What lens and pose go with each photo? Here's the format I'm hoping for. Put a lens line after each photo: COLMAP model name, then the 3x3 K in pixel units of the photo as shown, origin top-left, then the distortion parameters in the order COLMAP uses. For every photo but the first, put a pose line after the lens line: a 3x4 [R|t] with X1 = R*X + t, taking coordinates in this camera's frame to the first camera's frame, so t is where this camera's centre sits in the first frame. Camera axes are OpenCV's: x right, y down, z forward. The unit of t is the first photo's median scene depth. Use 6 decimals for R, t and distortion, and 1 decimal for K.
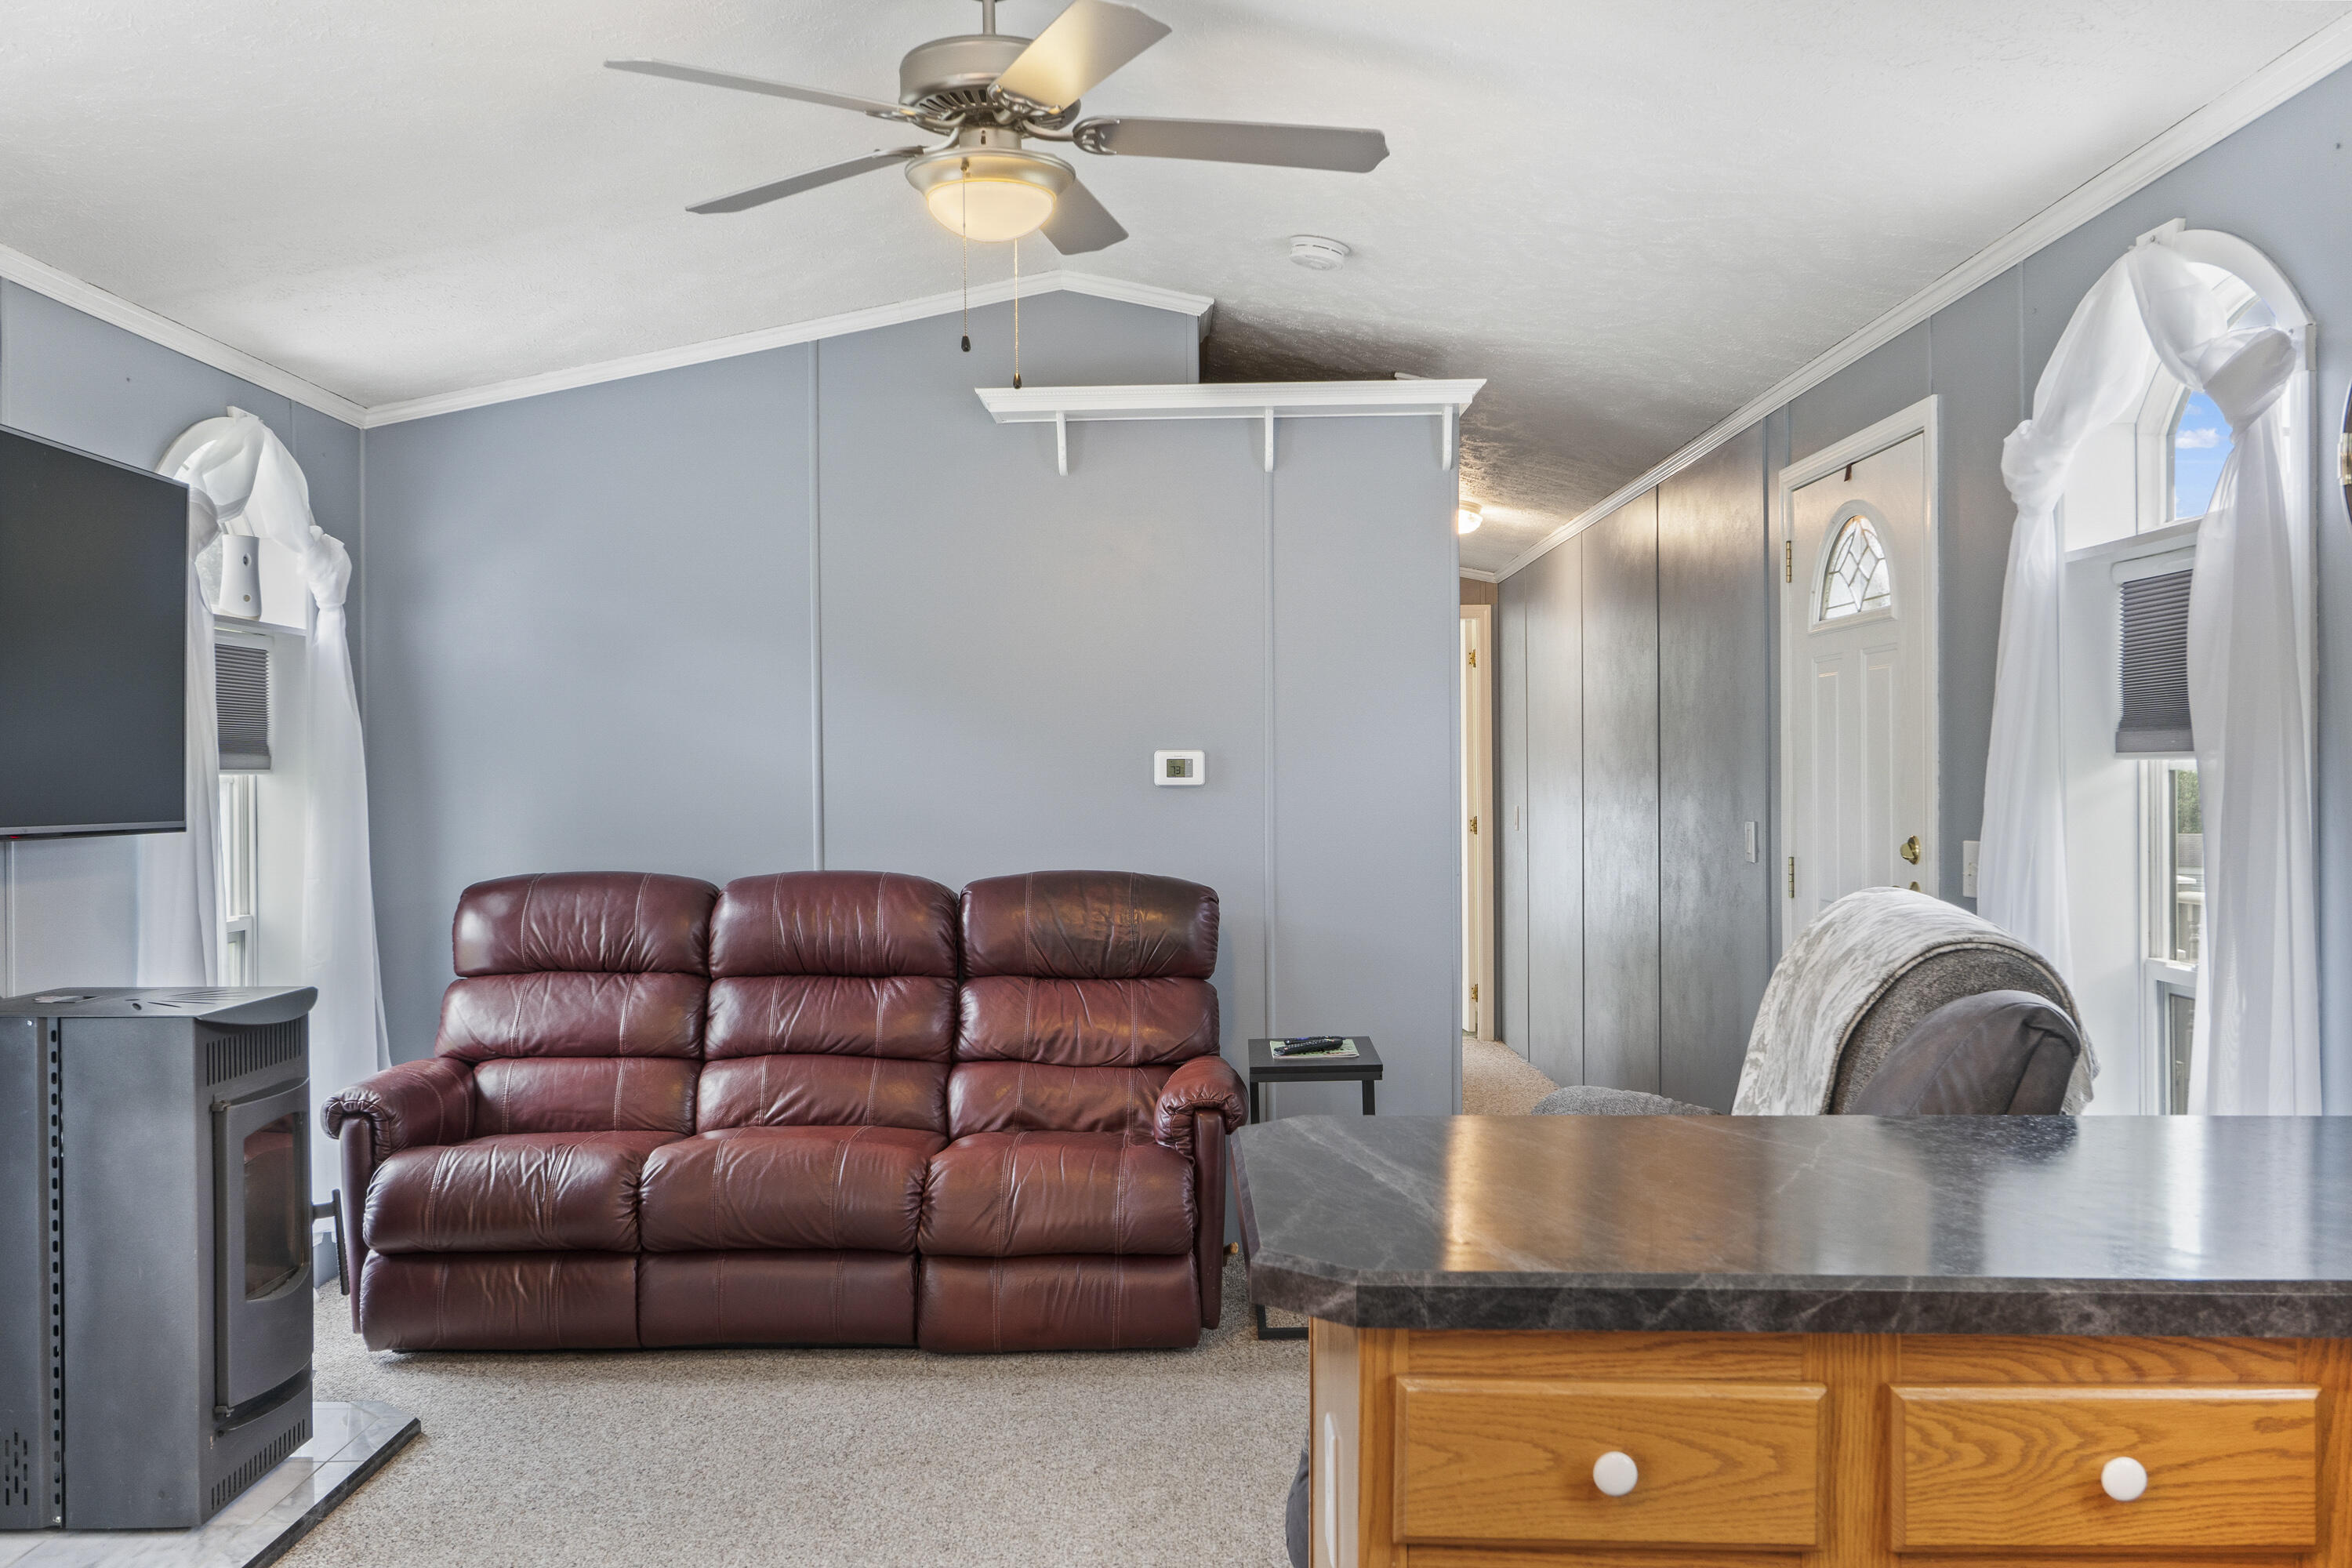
lens RADIAL K [[2021.6, 0, 1176.2], [0, 2021.6, 809.9], [0, 0, 1]] dist [0.026664, 0.001635]
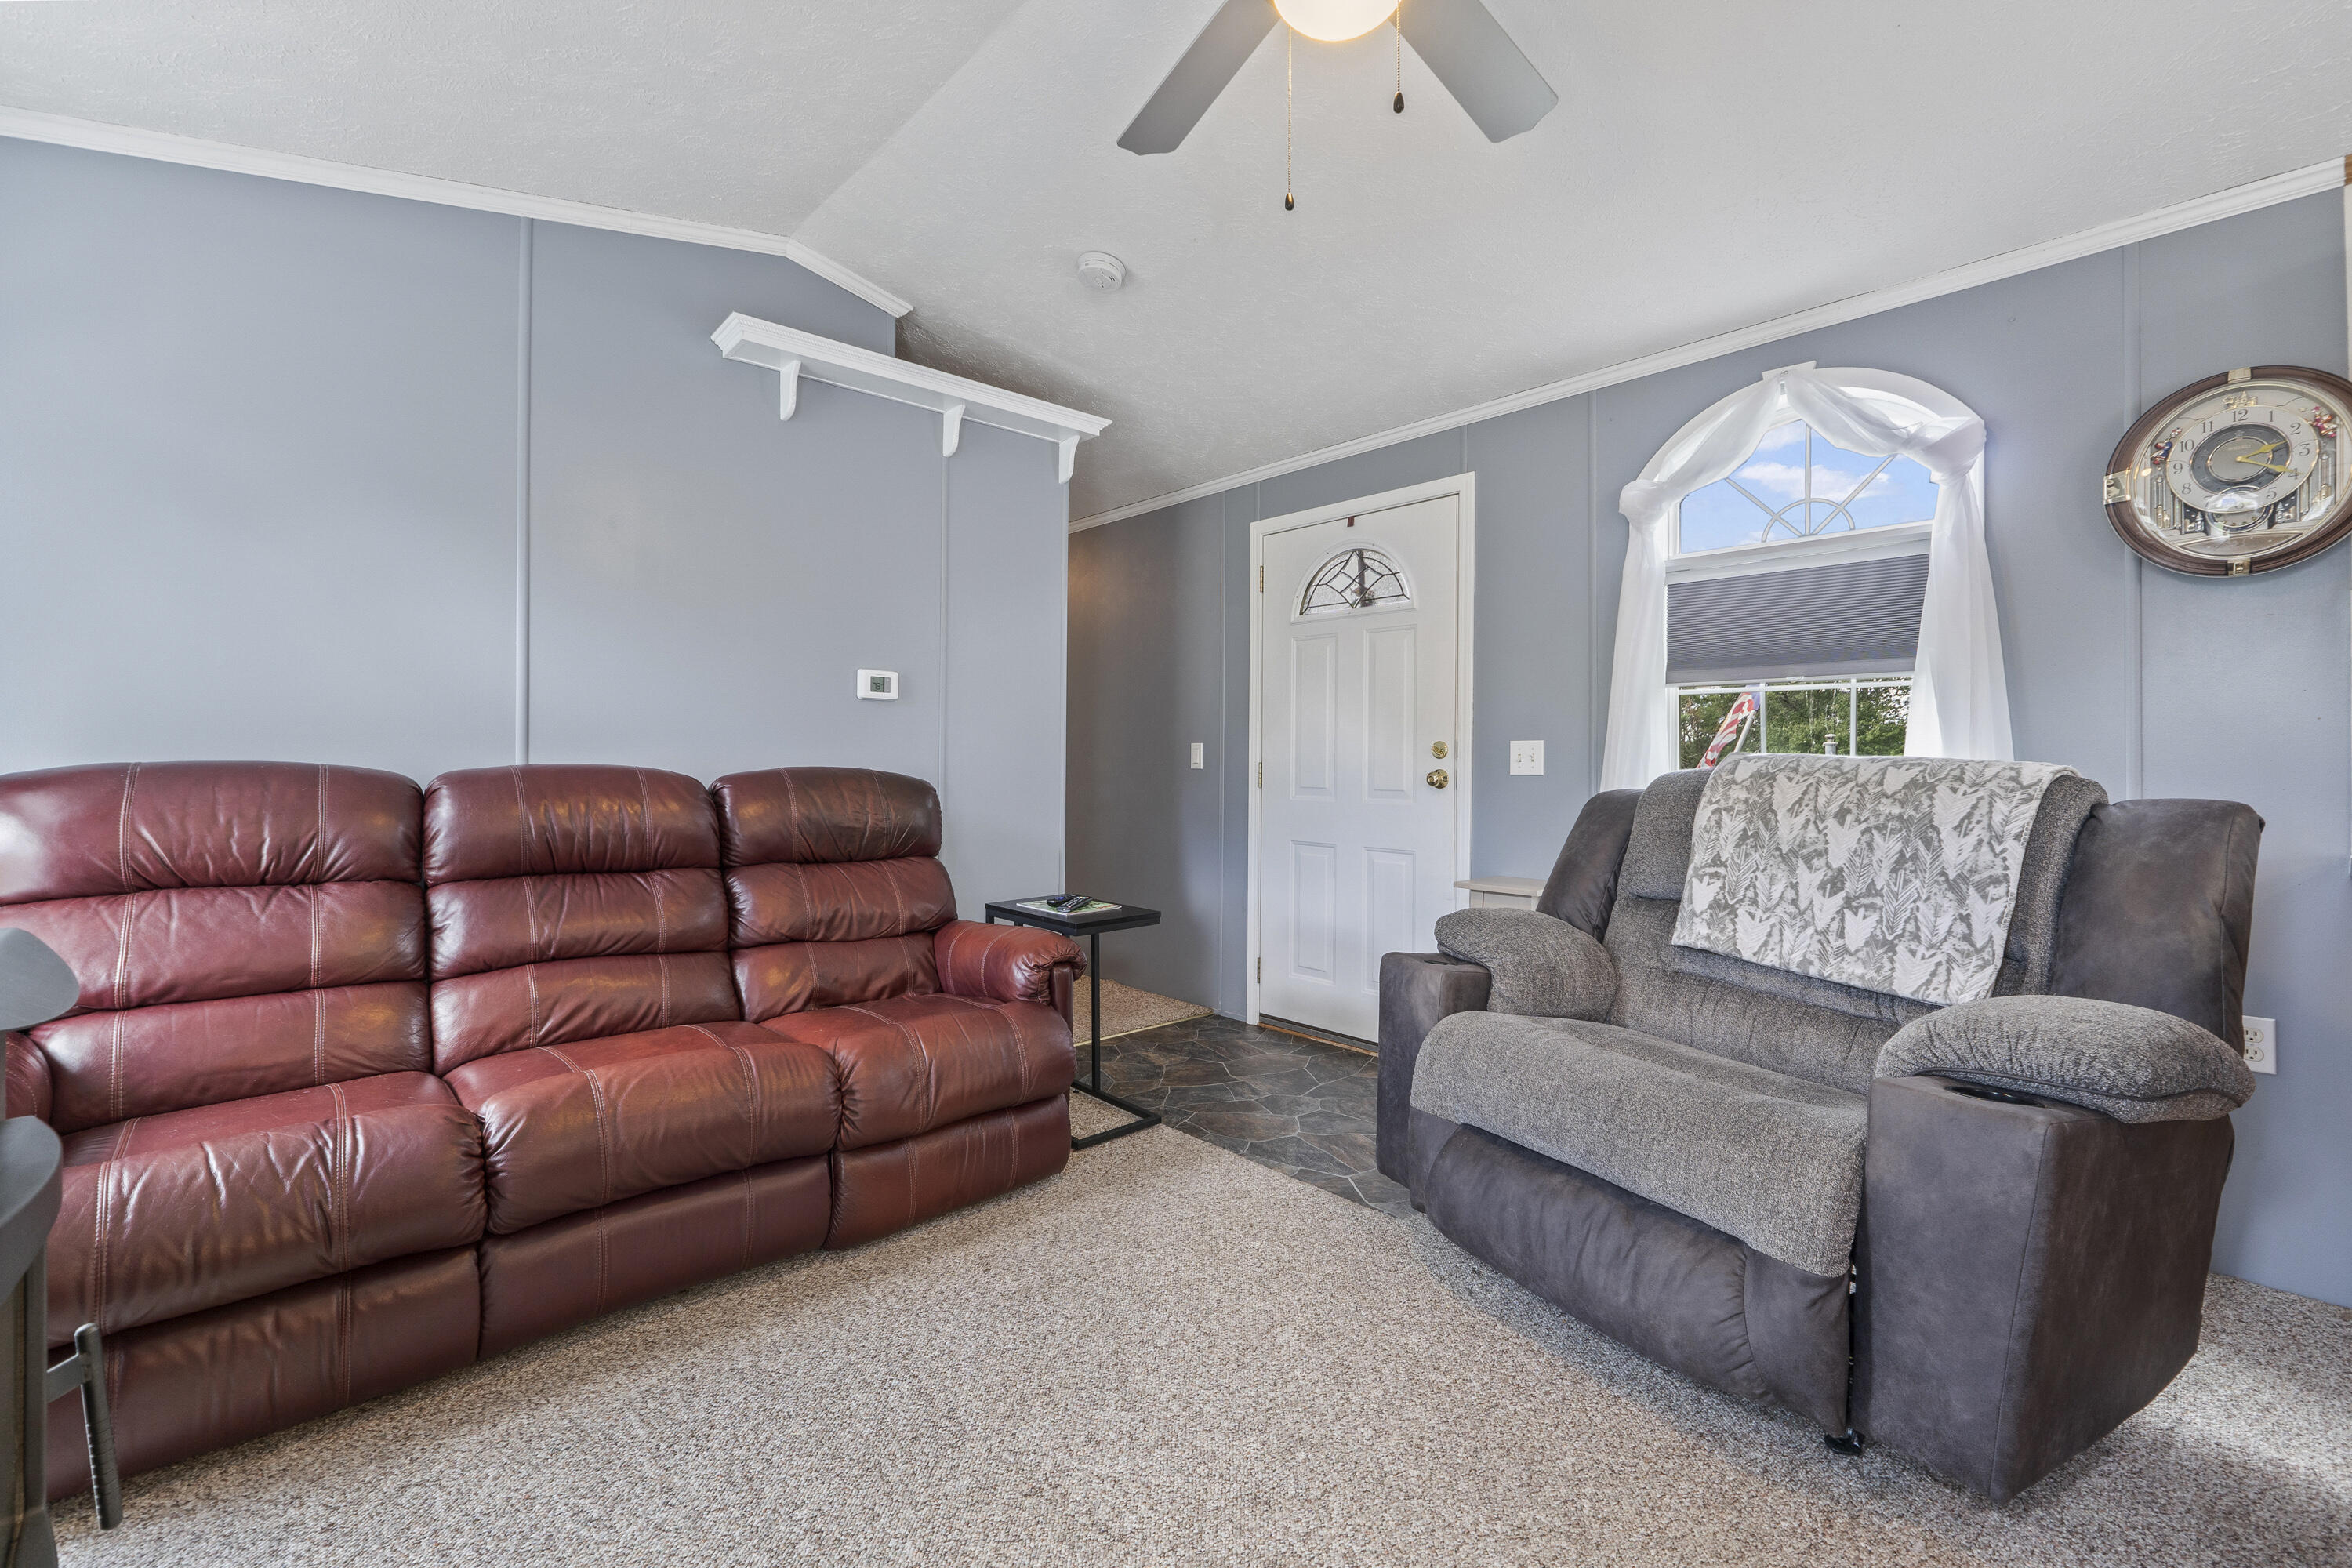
lens RADIAL K [[991.0, 0, 1180.7], [0, 991.0, 768.5], [0, 0, 1]] dist [-0.002894, -0.000536]
pose [[0.734665, 0.010291, 0.678352, -0.285589], [-0.001962, 0.999913, -0.013044, 0.039138], [-0.678427, 0.008252, 0.734622, 0.478778]]
